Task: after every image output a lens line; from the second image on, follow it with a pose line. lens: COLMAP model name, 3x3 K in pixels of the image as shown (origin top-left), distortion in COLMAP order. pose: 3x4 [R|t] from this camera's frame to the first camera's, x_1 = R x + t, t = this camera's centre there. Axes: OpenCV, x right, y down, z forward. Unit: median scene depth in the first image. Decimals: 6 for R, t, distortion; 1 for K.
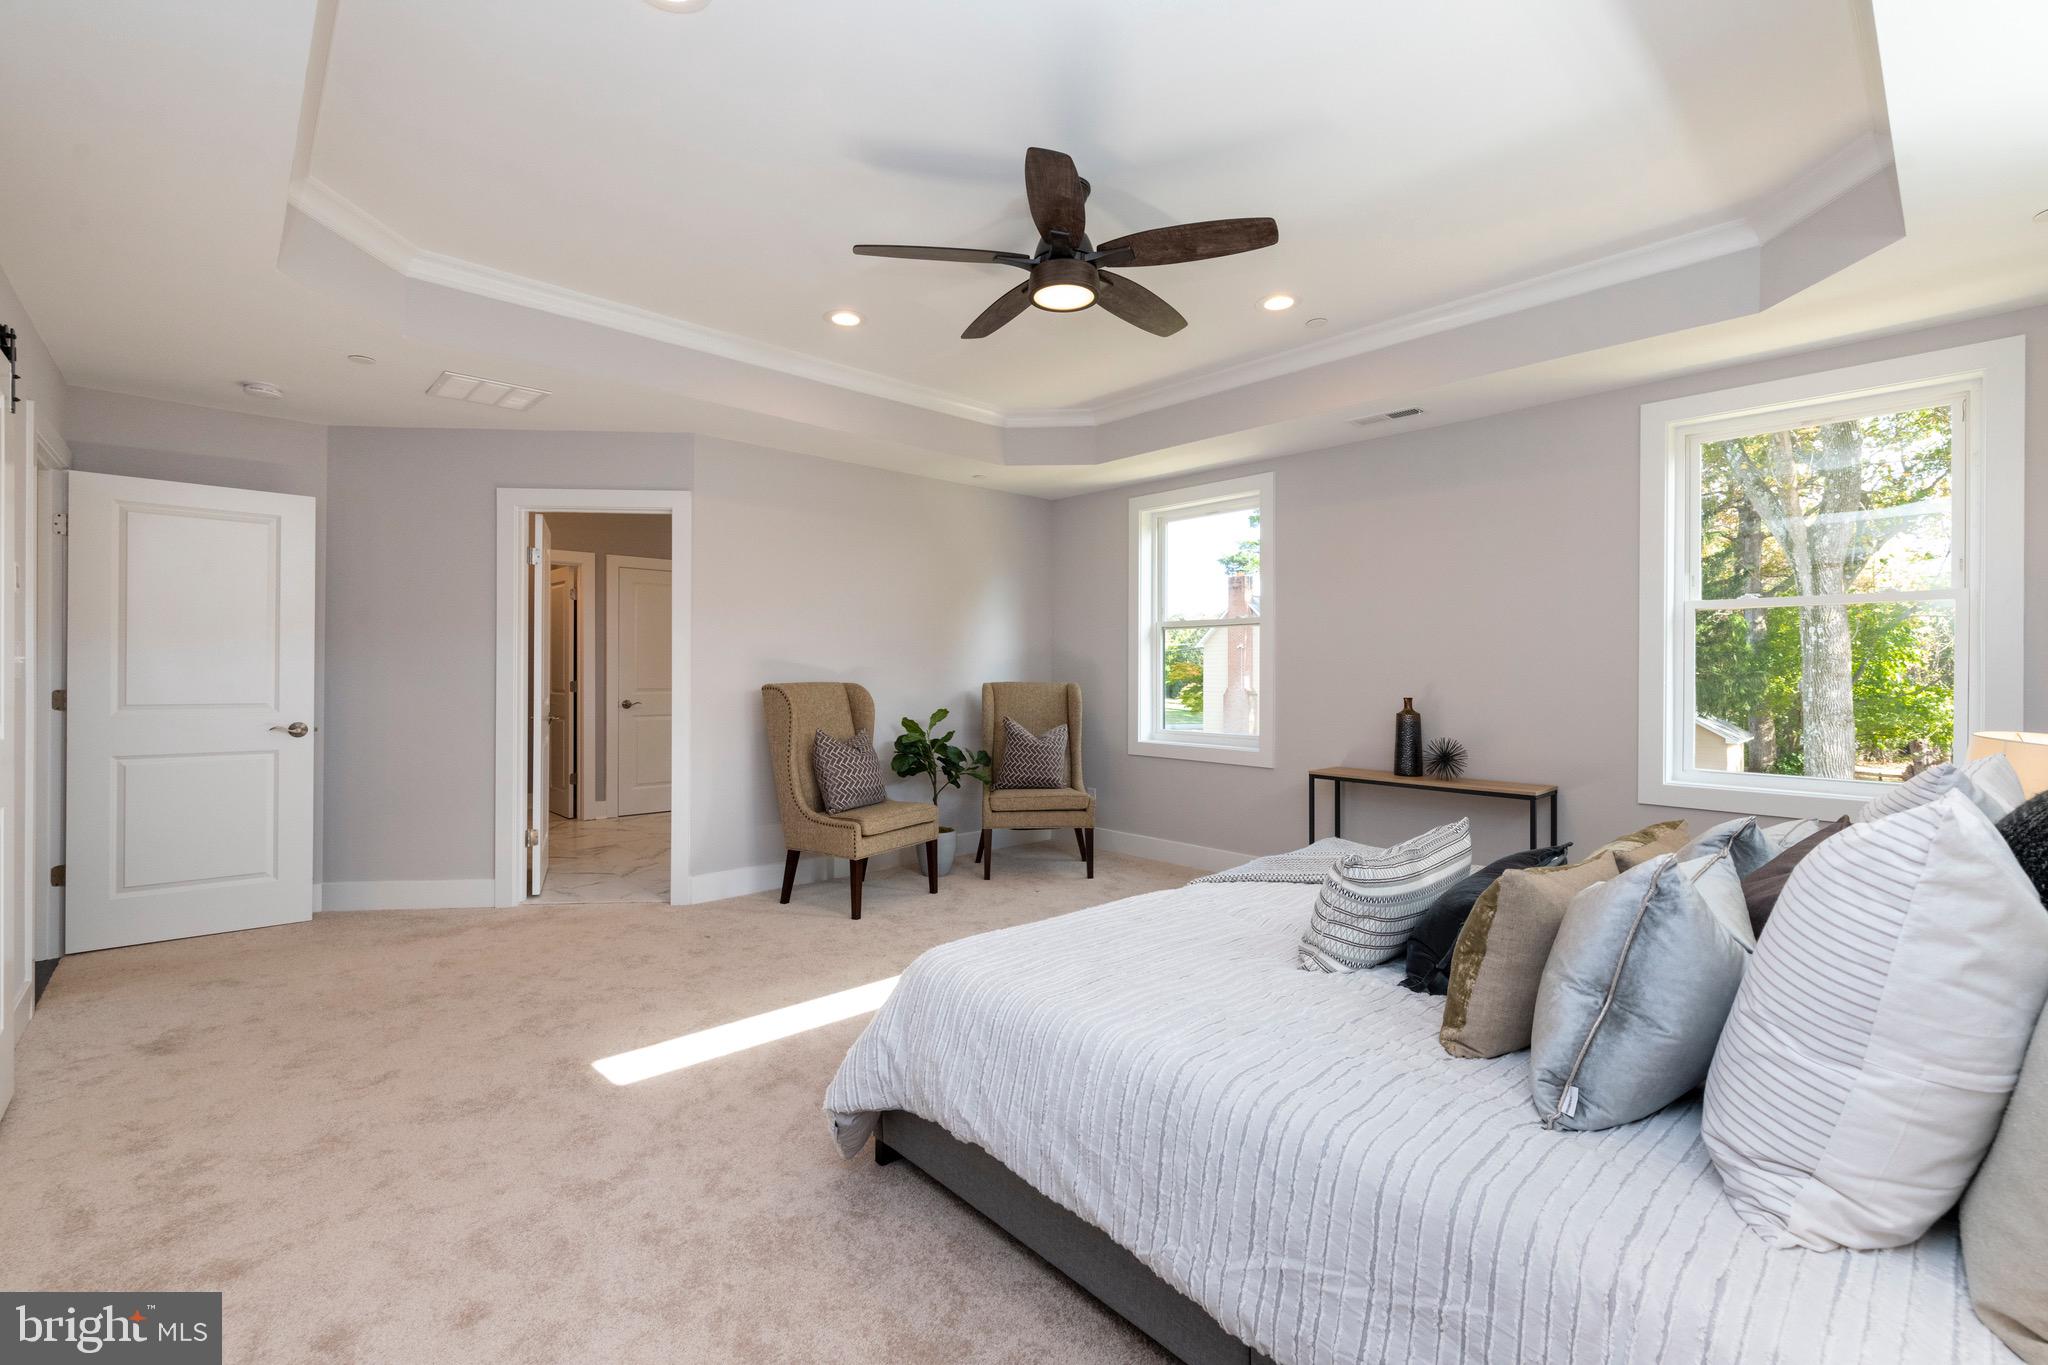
lens RADIAL K [[877.4, 0, 1021.9], [0, 877.4, 673.9], [0, 0, 1]] dist [-0.001531, -0.000089]
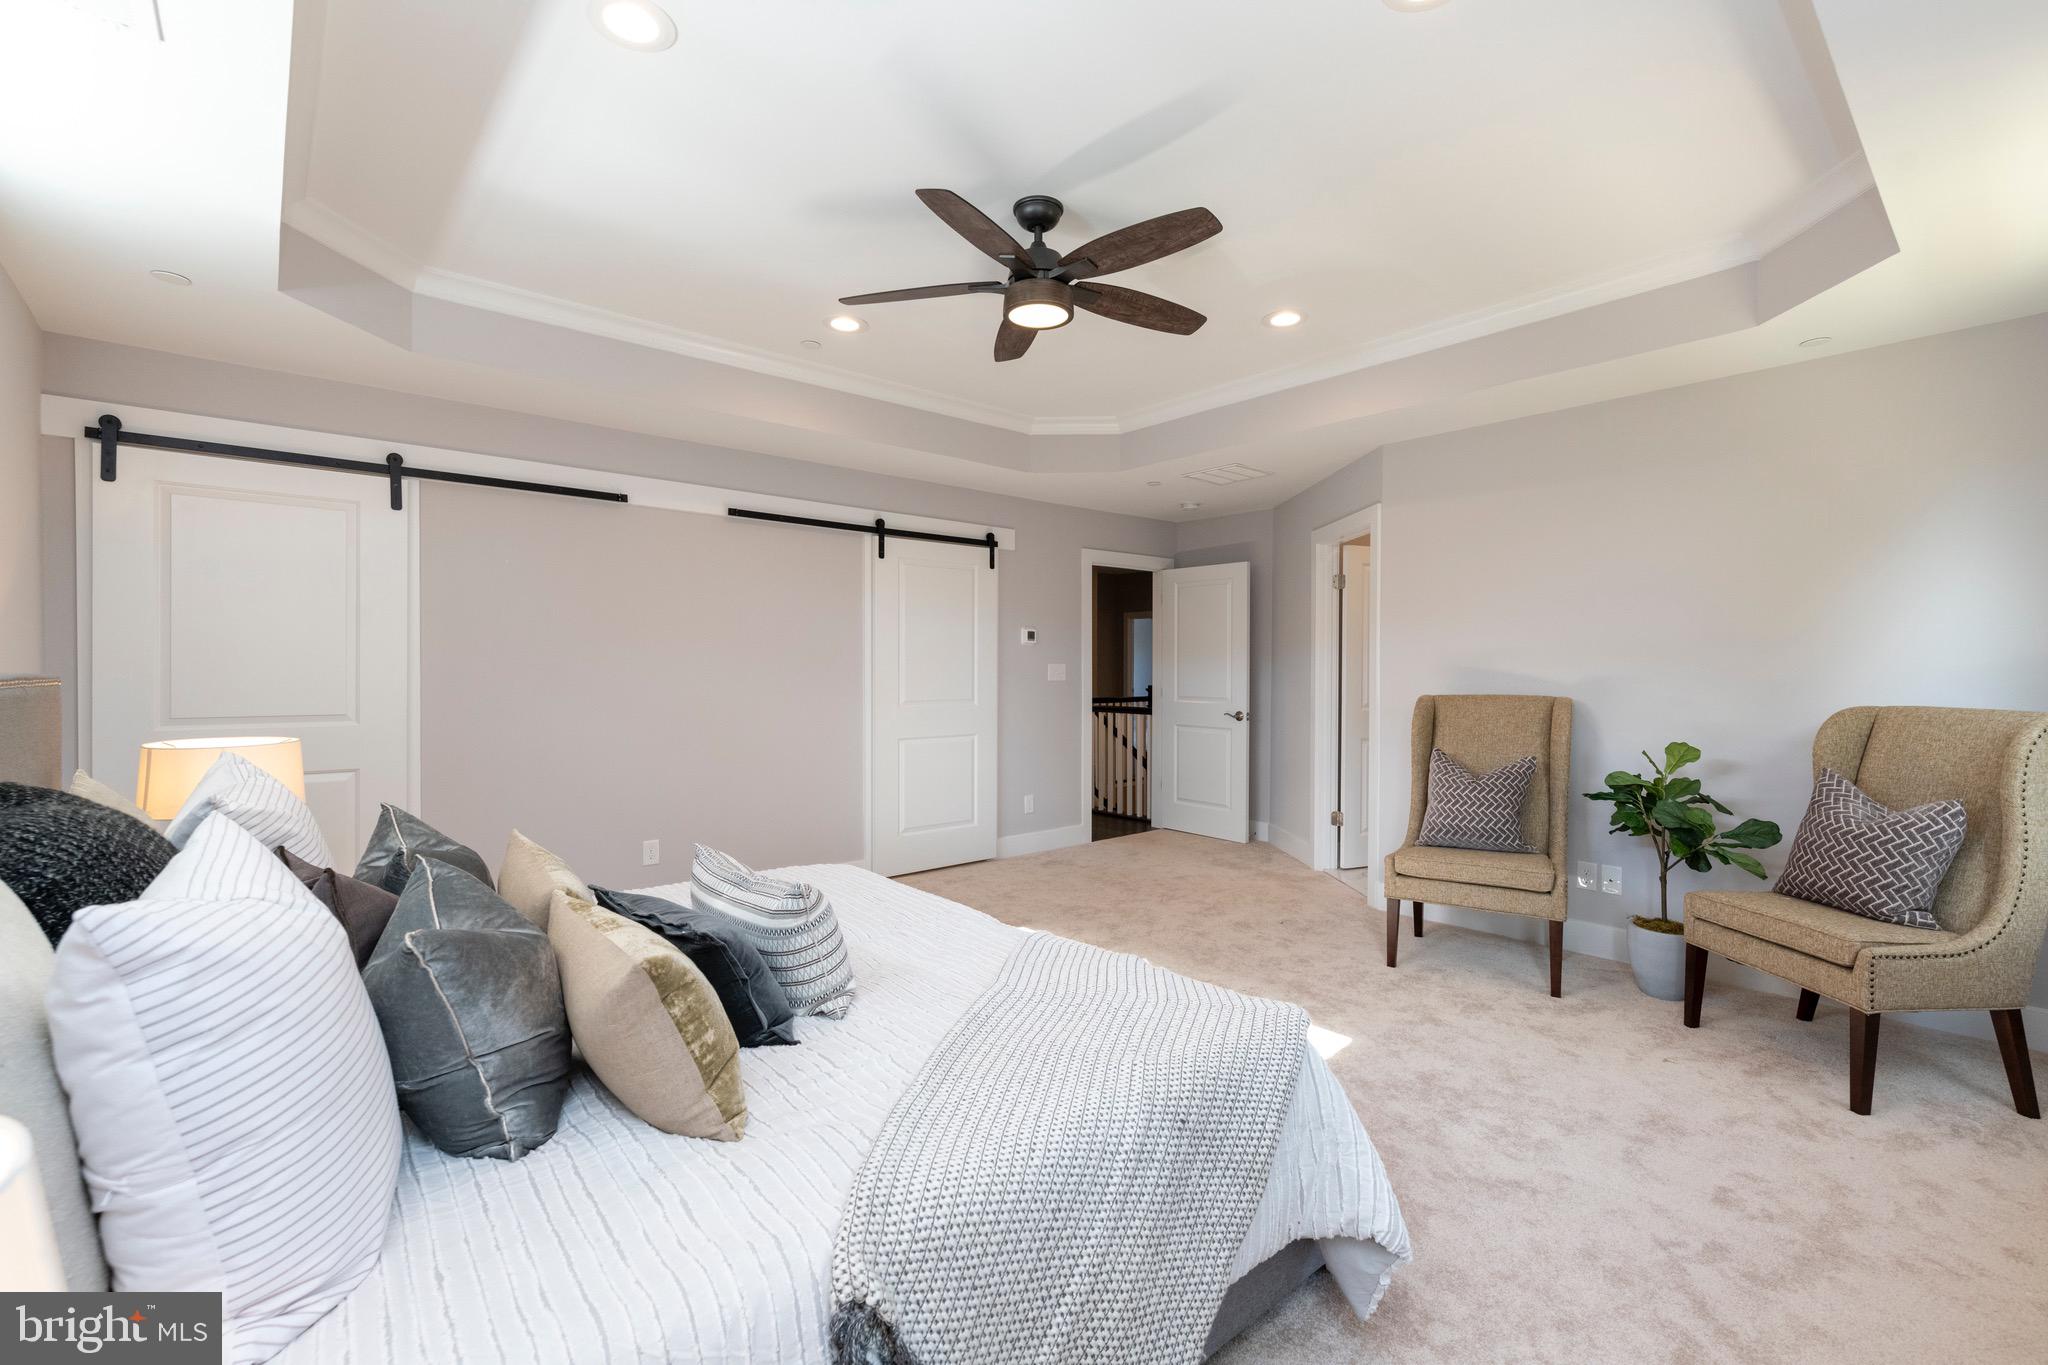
lens RADIAL K [[877.4, 0, 1022.1], [0, 877.4, 674.9], [0, 0, 1]] dist [-0.001531, -0.000089]
pose [[-0.036879, 0.004749, -0.999308, 1.001798], [-0.001507, 0.999987, 0.004807, -0.020180], [0.999319, 0.001683, -0.036871, 0.959305]]
